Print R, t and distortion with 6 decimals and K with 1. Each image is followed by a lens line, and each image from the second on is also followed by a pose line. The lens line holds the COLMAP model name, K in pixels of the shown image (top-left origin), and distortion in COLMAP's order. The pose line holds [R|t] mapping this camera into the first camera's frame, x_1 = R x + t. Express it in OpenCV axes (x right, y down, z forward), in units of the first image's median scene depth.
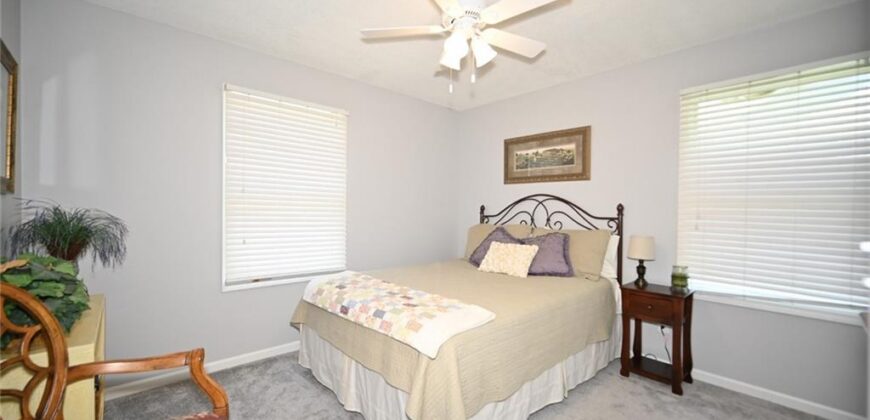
lens RADIAL K [[357.0, 0, 435.0], [0, 357.0, 210.0], [0, 0, 1]] dist [-0.000246, -0.000013]
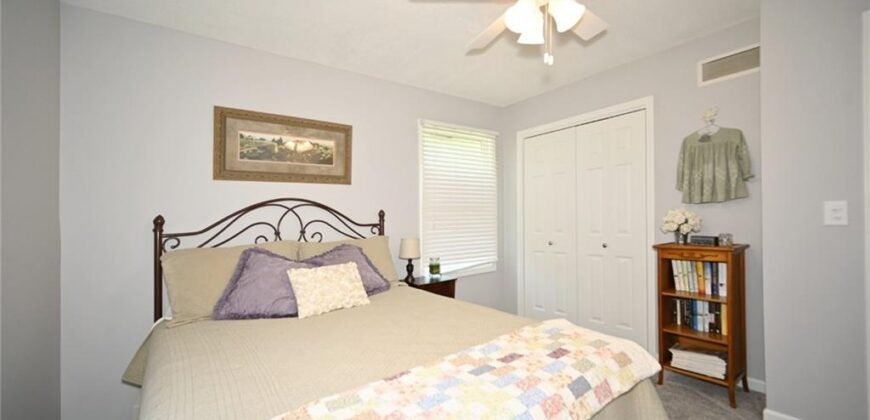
lens RADIAL K [[349.8, 0, 433.8], [0, 349.8, 222.2], [0, 0, 1]] dist [0.000076, 0.000017]
pose [[0.083658, -0.030150, 0.996038, -0.431476], [0.035373, 0.999002, 0.027269, -0.003833], [-0.995867, 0.032952, 0.084641, 0.683685]]
